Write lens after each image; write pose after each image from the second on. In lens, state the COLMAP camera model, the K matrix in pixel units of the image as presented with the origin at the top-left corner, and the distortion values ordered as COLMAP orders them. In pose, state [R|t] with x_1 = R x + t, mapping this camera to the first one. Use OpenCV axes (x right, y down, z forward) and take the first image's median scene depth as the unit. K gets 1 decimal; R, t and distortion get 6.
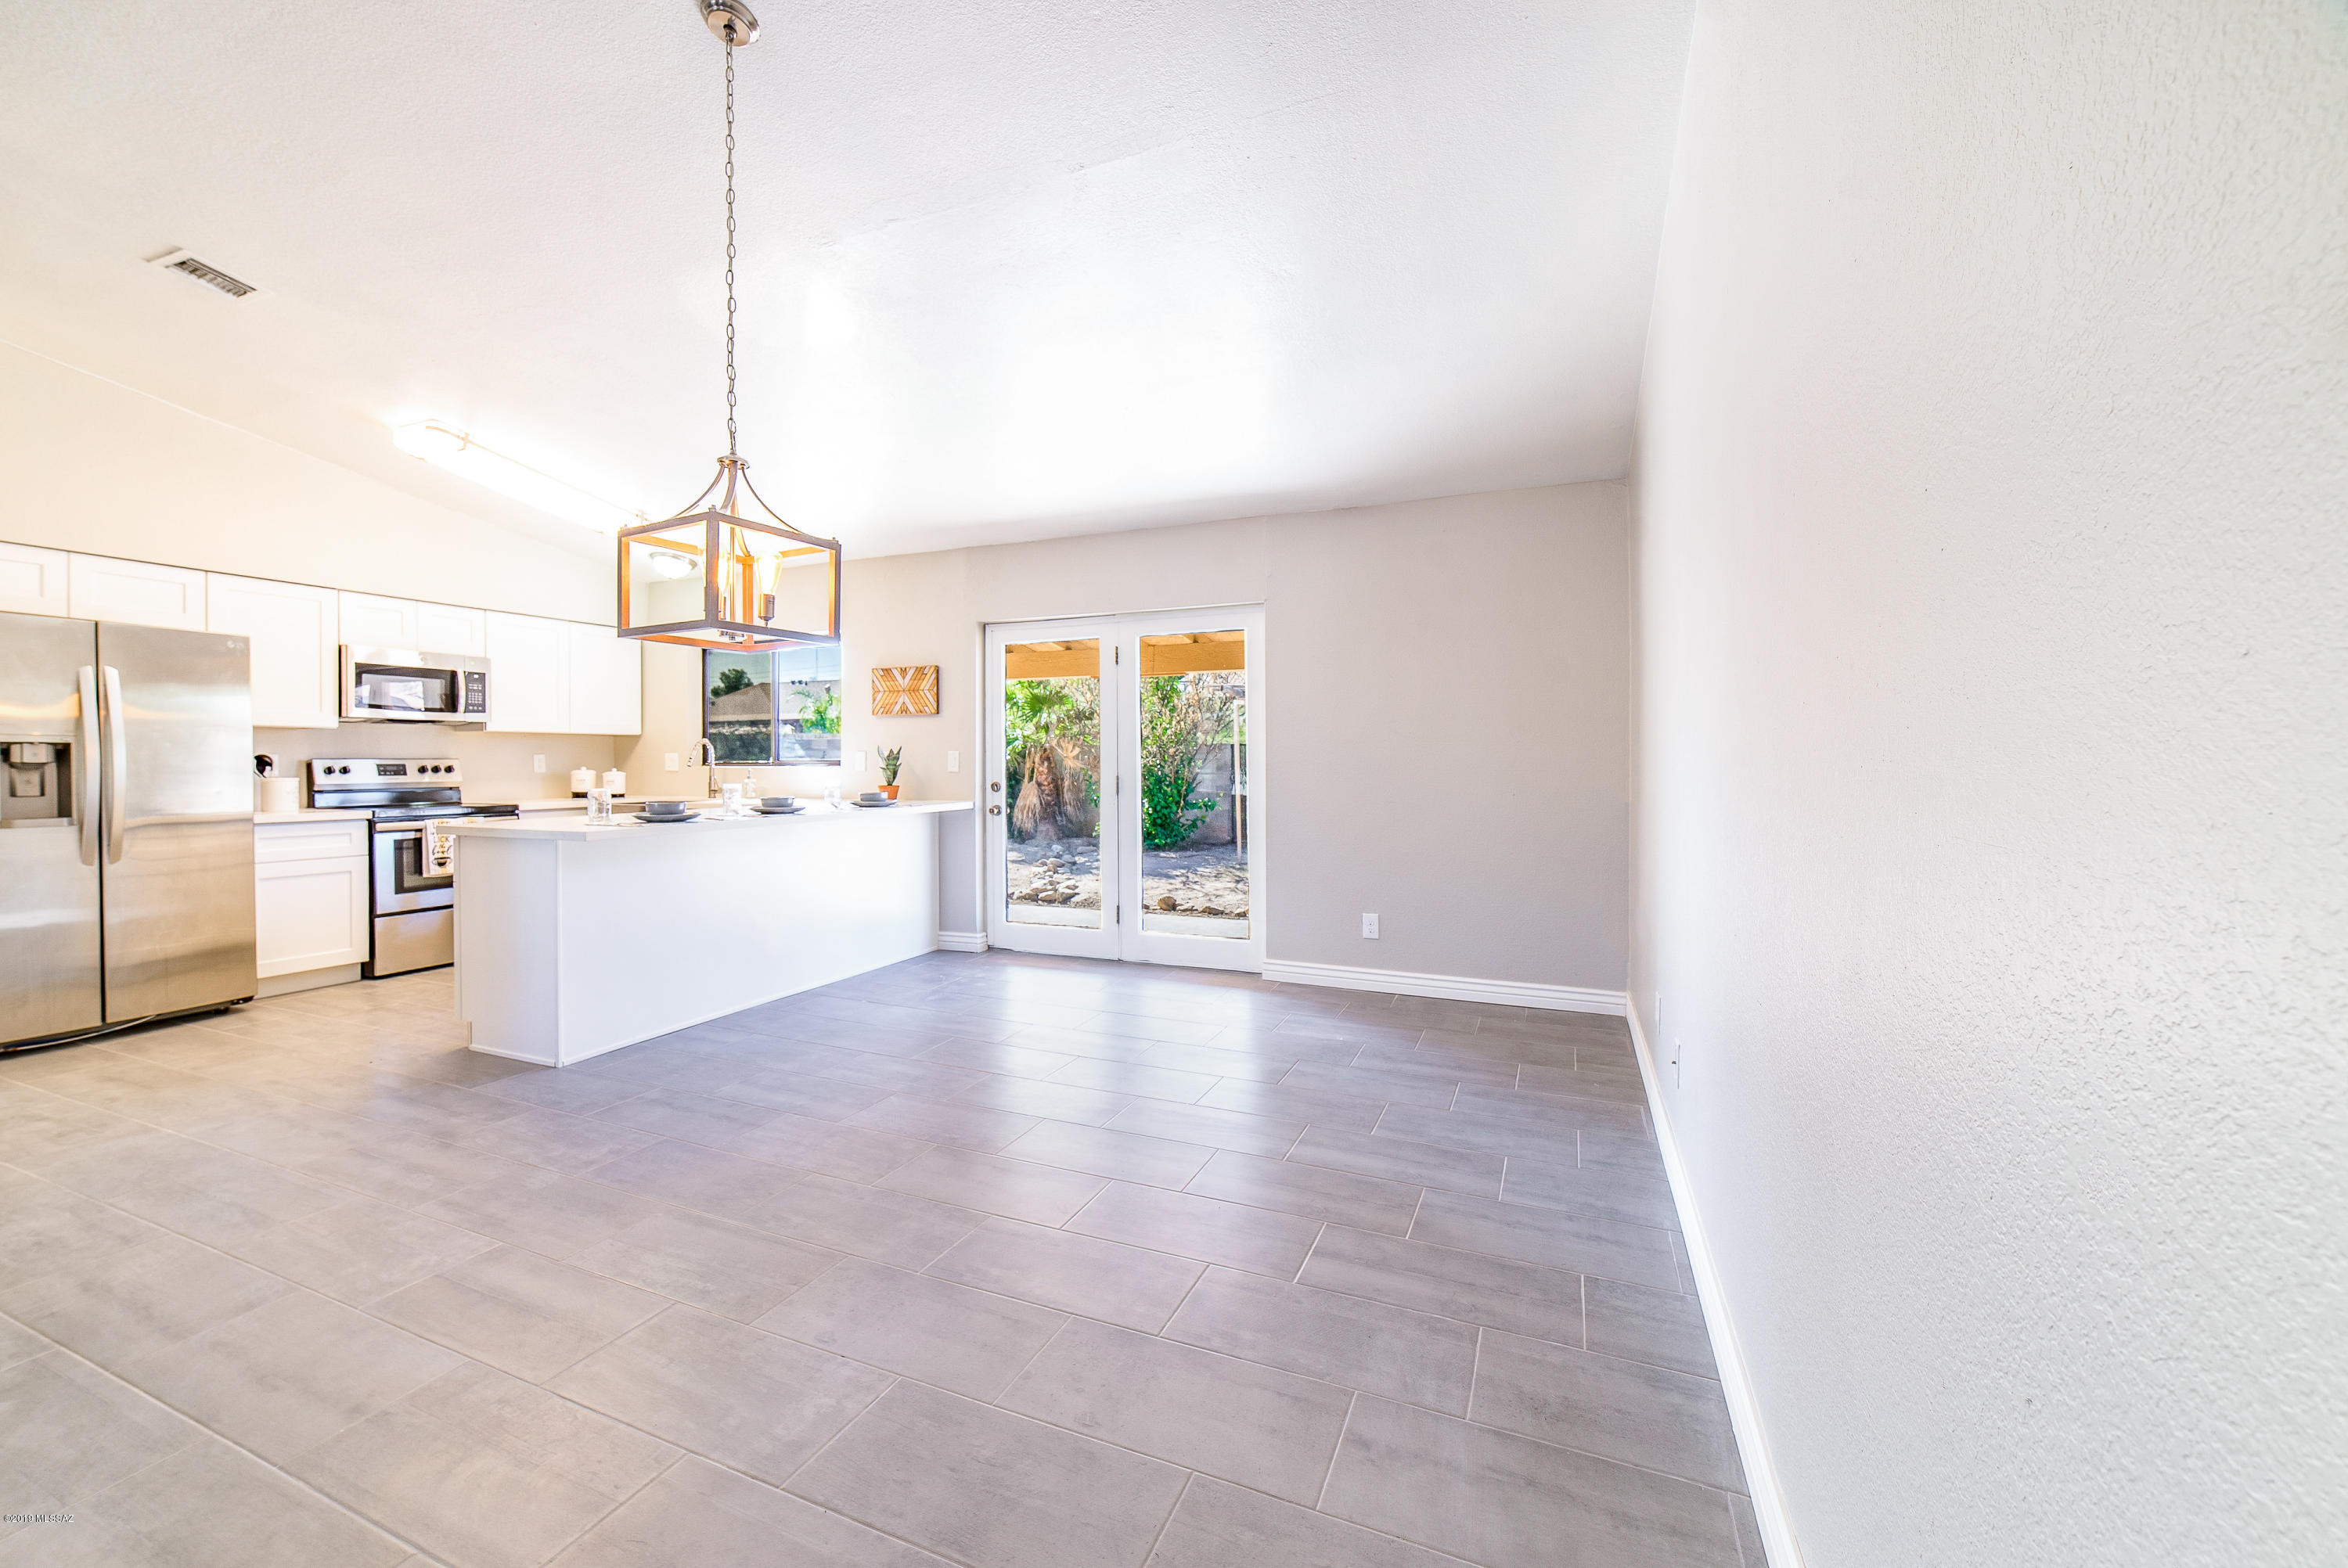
lens RADIAL K [[943.1, 0, 1164.7], [0, 943.1, 771.0], [0, 0, 1]] dist [-0.016065, 0.010715]
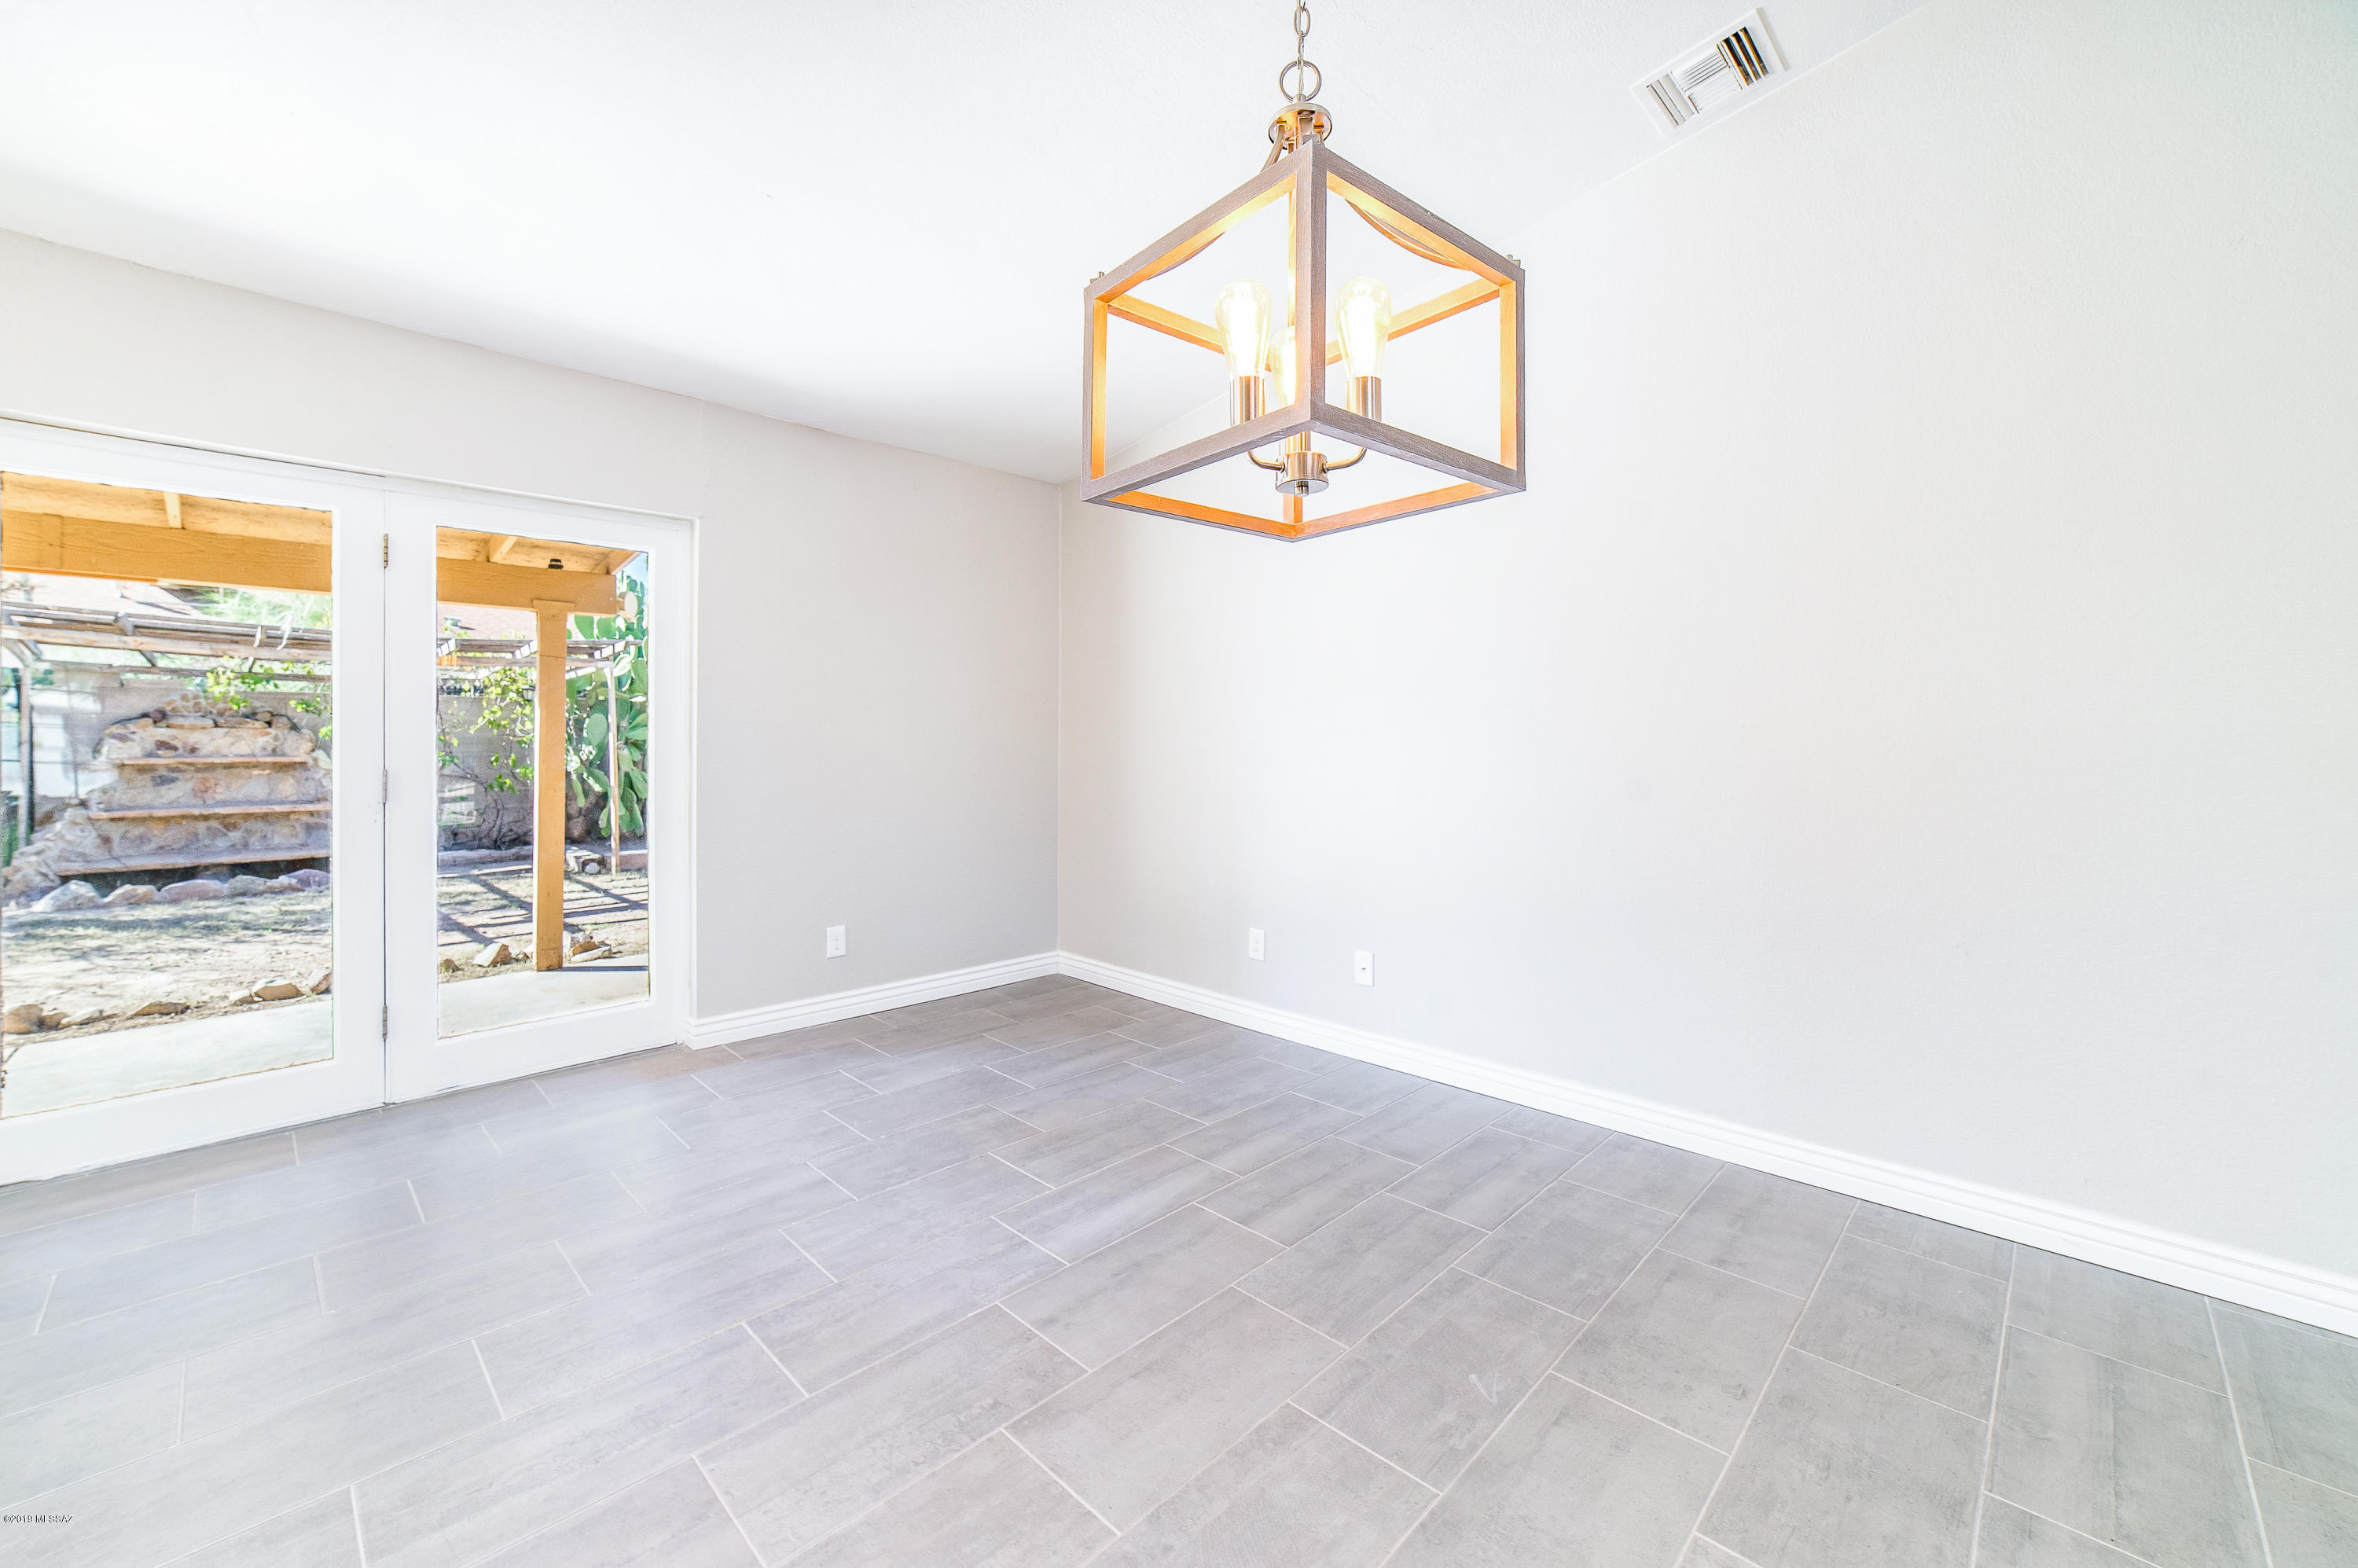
lens RADIAL K [[941.2, 0, 1169.3], [0, 941.2, 735.4], [0, 0, 1]] dist [-0.022916, 0.005523]
pose [[0.360882, 0.006604, 0.932588, -0.388516], [0.007694, 0.999920, -0.010058, -0.005169], [-0.932580, 0.010805, 0.360802, 0.373428]]
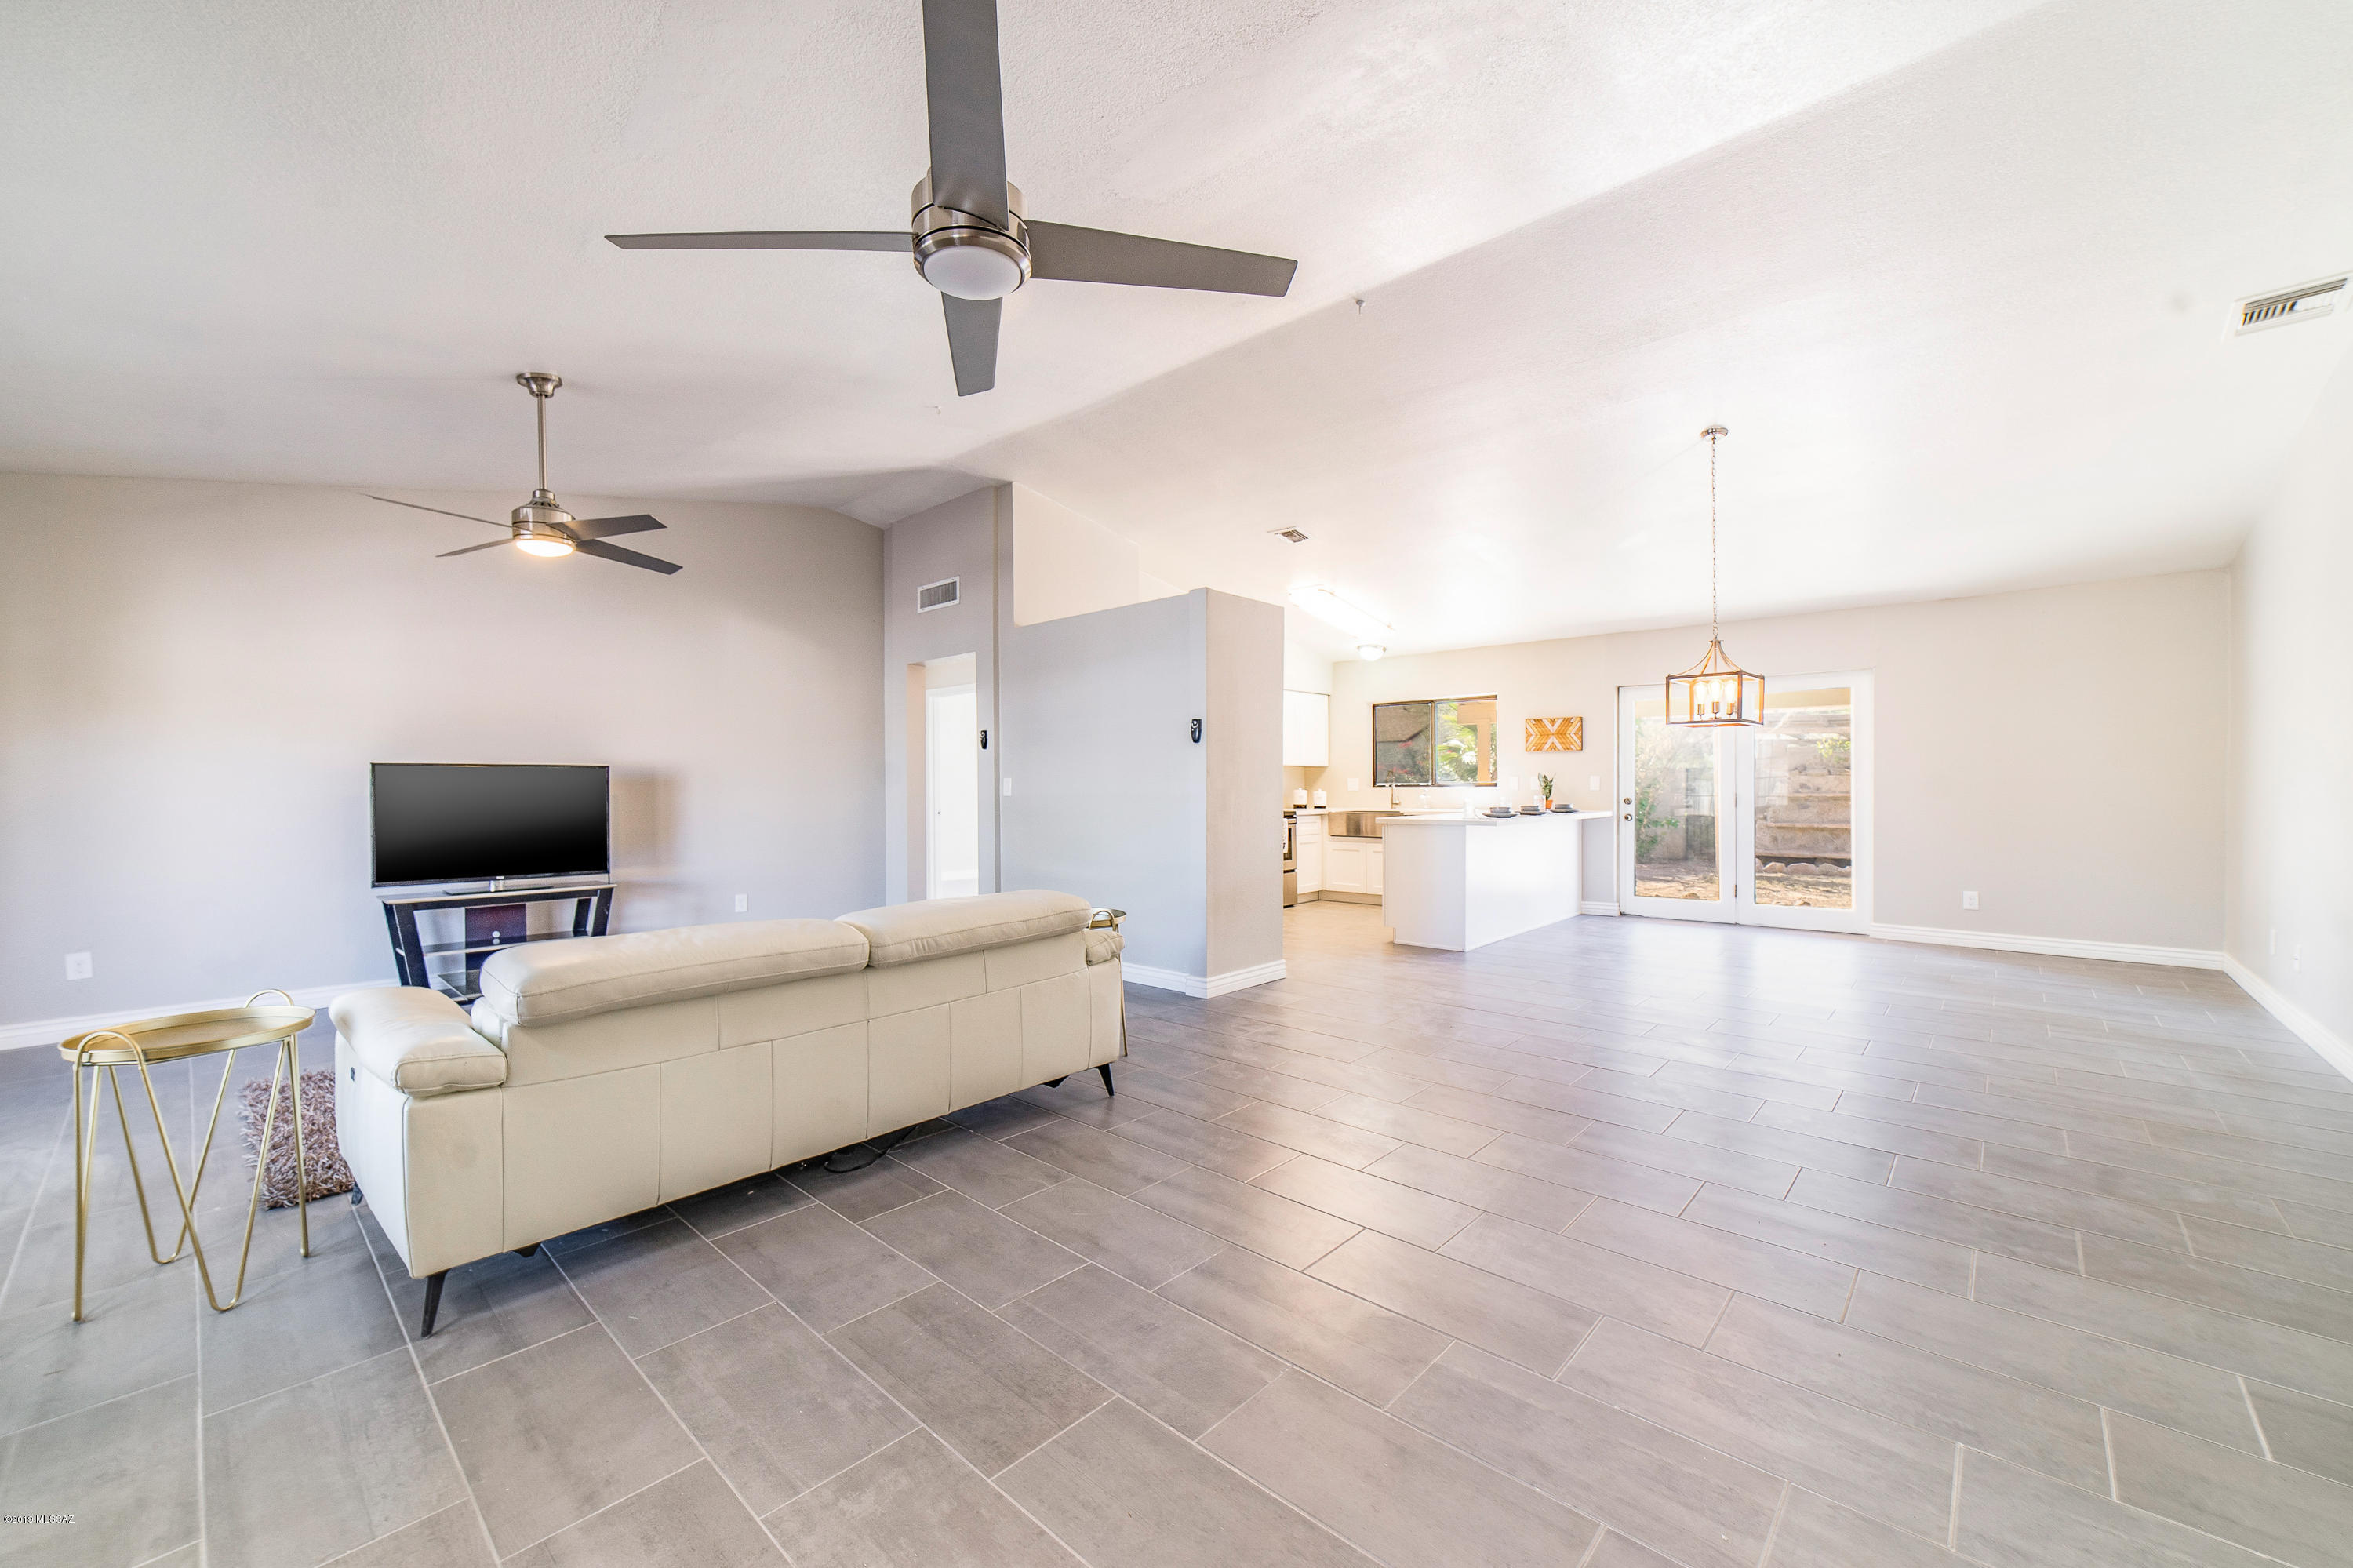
lens RADIAL K [[928.1, 0, 1168.5], [0, 928.1, 796.6], [0, 0, 1]] dist [-0.026175, 0.010301]
pose [[0.944982, 0.002682, -0.327110, -0.404550], [-0.001589, 0.999992, 0.003607, 0.007005], [0.327117, -0.002889, 0.944979, -0.585012]]
